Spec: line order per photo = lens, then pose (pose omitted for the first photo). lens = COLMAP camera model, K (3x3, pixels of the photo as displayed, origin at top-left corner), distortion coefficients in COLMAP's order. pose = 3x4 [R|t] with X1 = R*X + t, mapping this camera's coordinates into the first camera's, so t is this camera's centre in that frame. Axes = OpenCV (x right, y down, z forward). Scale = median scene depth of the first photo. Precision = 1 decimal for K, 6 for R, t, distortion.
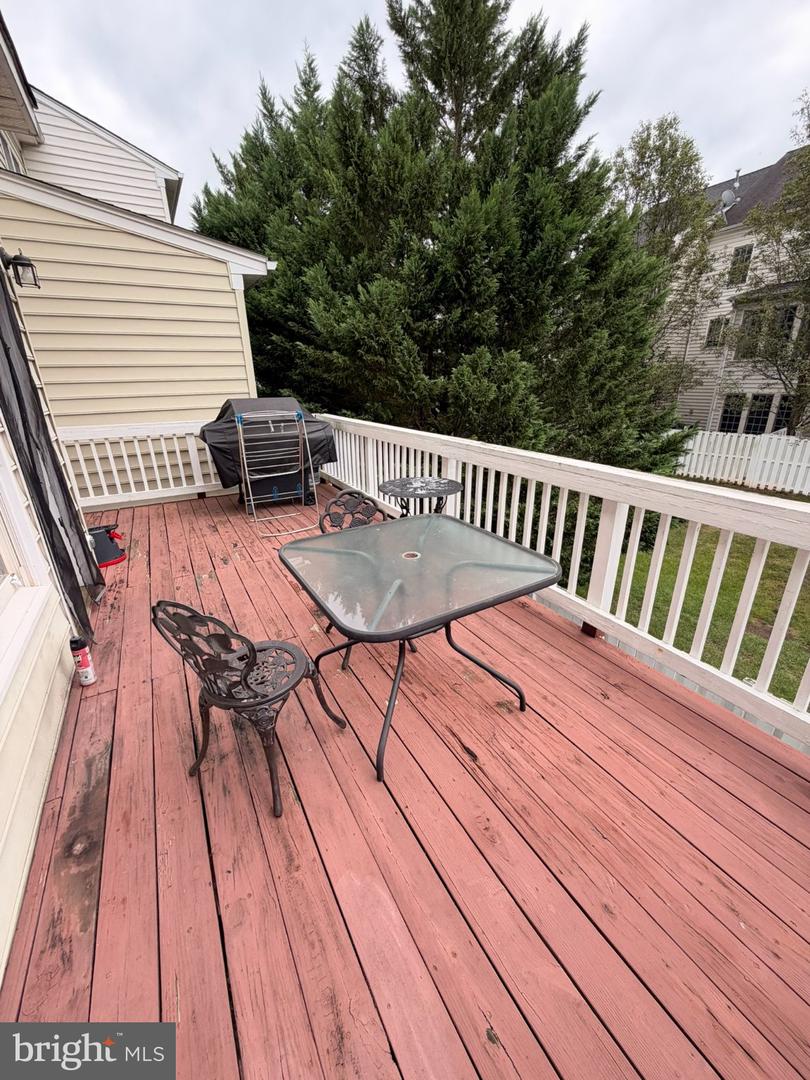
lens RADIAL K [[431.3, 0, 406.0], [0, 431.3, 537.4], [0, 0, 1]] dist [-0.000036, 0.000582]
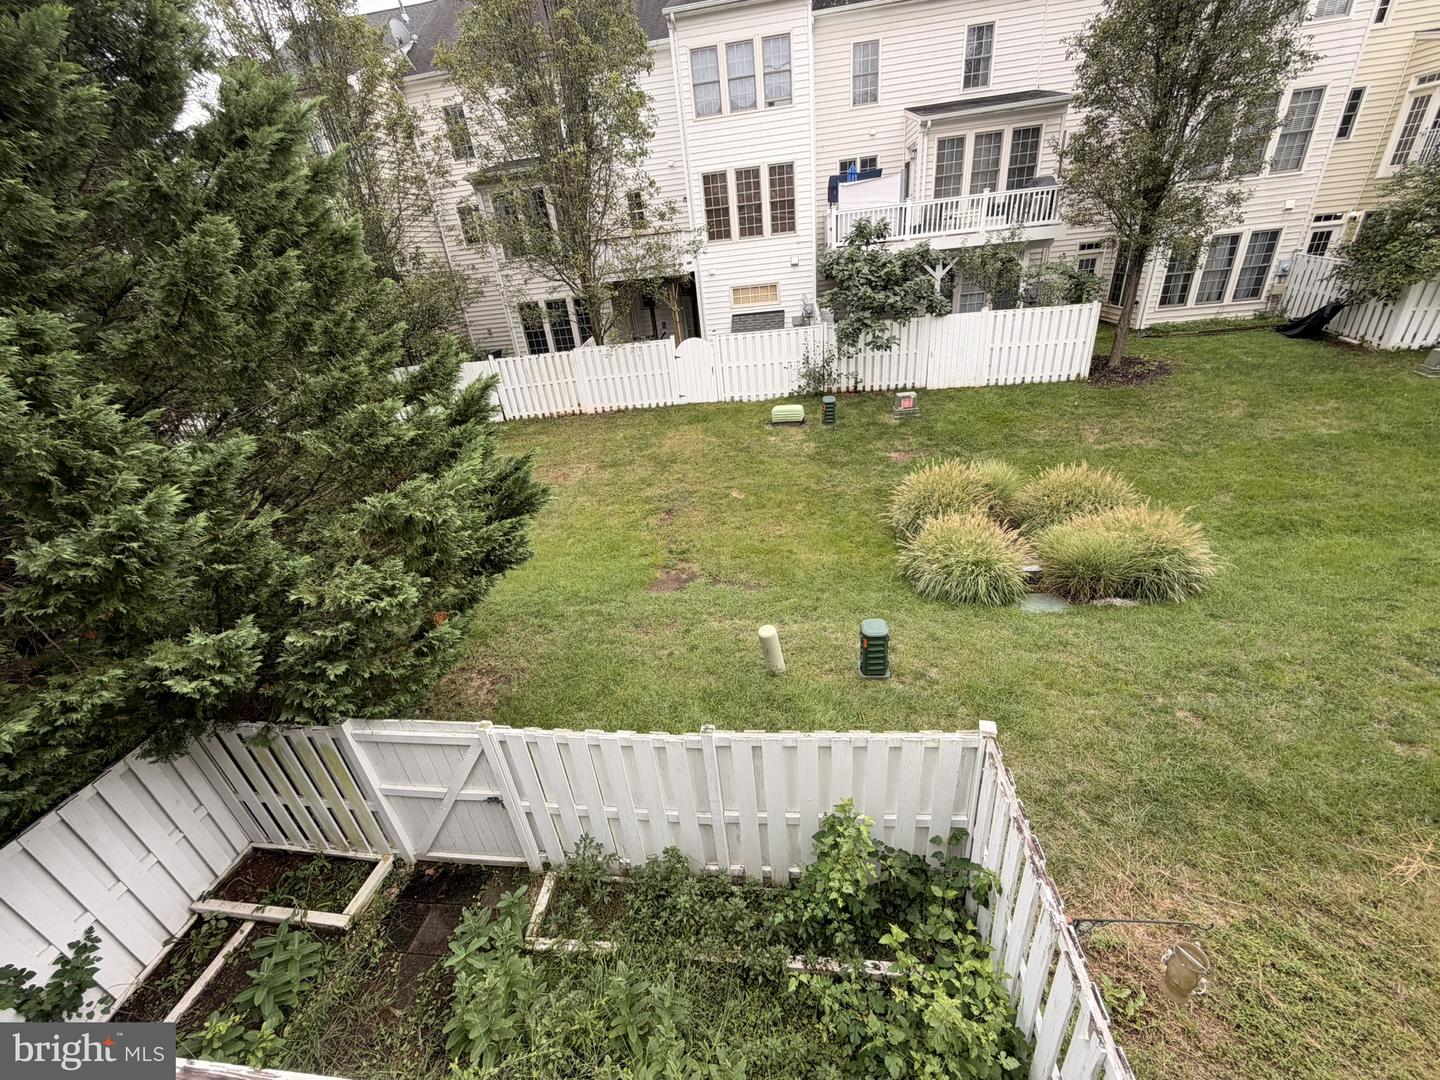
lens RADIAL K [[575.1, 0, 715.8], [0, 575.1, 537.4], [0, 0, 1]] dist [-0.000036, 0.000582]
pose [[0.604289, -0.399250, 0.689518, 0.085822], [0.362667, 0.908379, 0.208137, -0.041037], [-0.709441, 0.124291, 0.693718, 0.088850]]
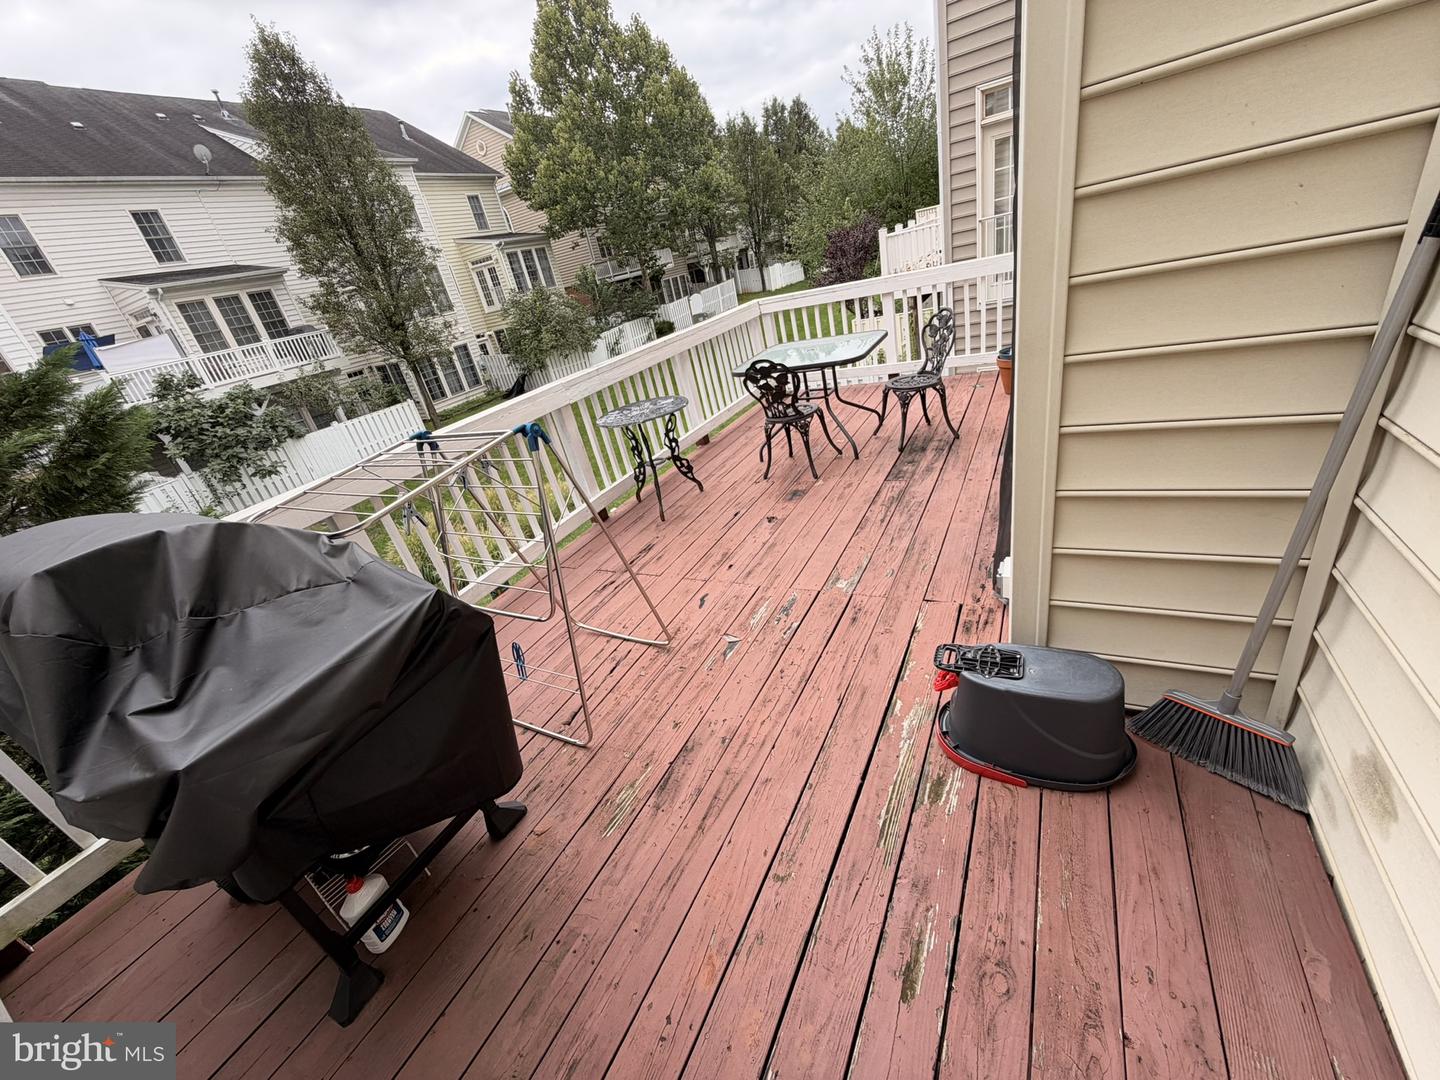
lens RADIAL K [[575.1, 0, 715.9], [0, 575.1, 544.5], [0, 0, 1]] dist [-0.000036, 0.000582]
pose [[-0.523336, -0.262186, 0.810789, -0.222538], [0.491827, 0.684066, 0.538665, -0.101675], [-0.695864, 0.680670, -0.229046, 0.280932]]
